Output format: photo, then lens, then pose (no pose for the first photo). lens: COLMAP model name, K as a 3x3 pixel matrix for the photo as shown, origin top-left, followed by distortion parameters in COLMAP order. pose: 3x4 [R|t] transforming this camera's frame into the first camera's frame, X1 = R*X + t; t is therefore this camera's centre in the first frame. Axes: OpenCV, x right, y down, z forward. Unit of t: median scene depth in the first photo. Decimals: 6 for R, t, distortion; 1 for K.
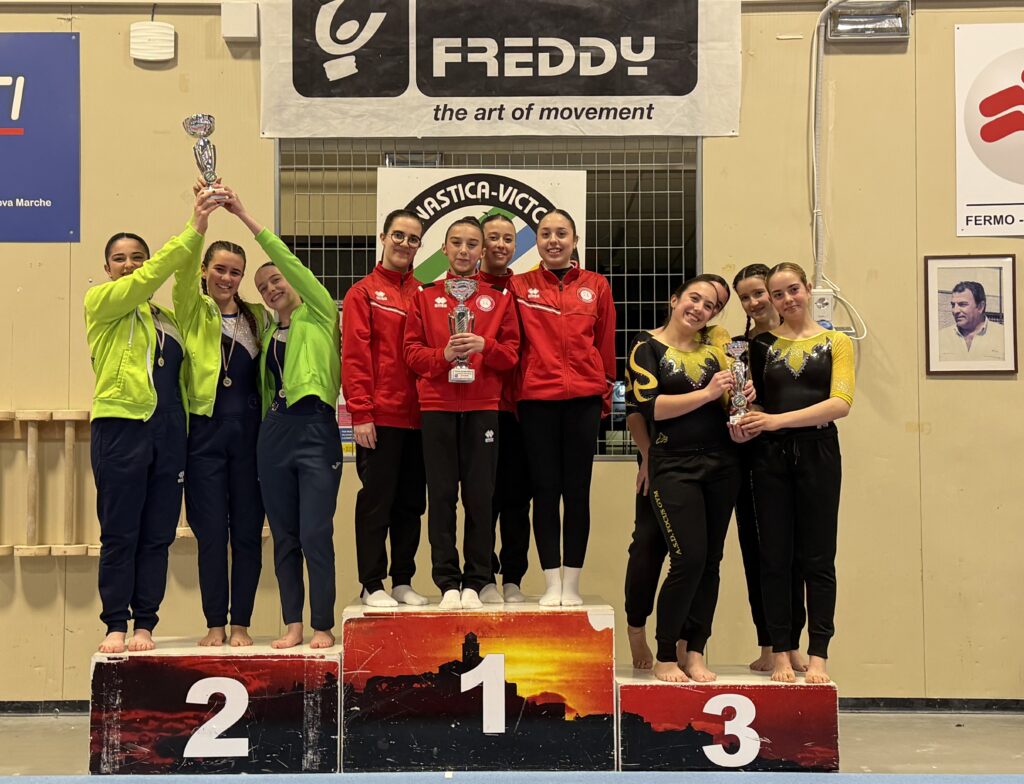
lens RADIAL K [[1285.9, 0, 526.9], [0, 1285.9, 391.3], [0, 0, 1]] dist [0.005135, 0.093207]
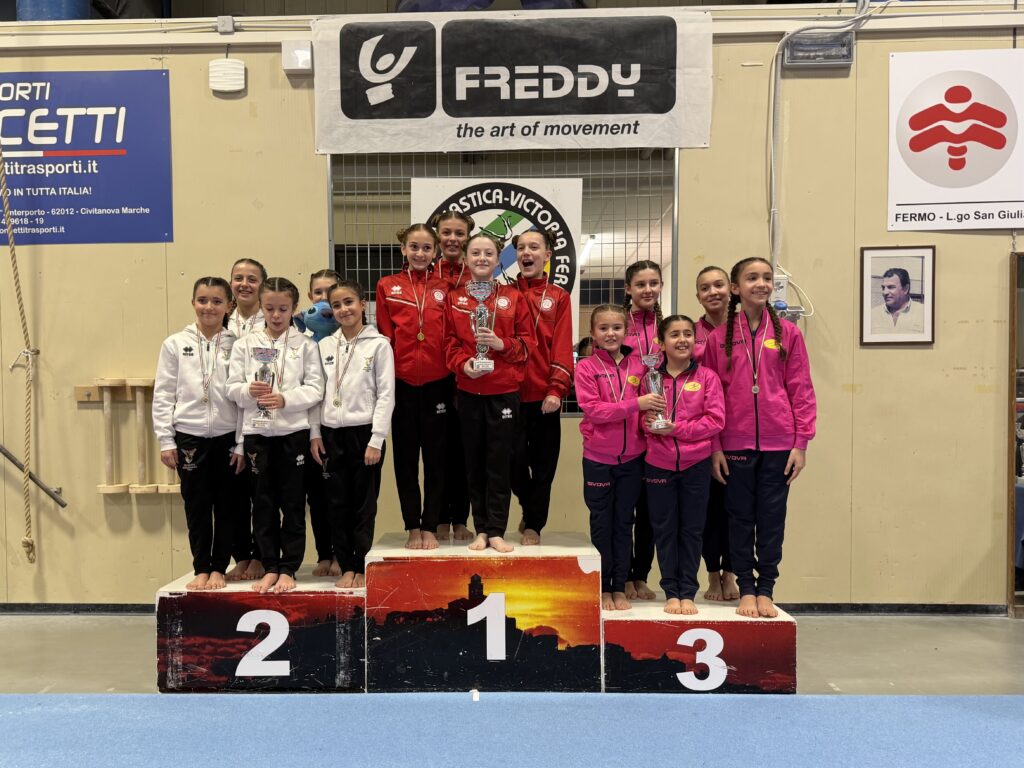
lens RADIAL K [[905.4, 0, 508.3], [0, 905.4, 441.6], [0, 0, 1]] dist [-0.002493, -0.018450]
pose [[0.999115, 0.000030, -0.042059, 0.011952], [0.003949, 0.995515, 0.094526, -0.005220], [0.041874, -0.094608, 0.994634, 0.125845]]
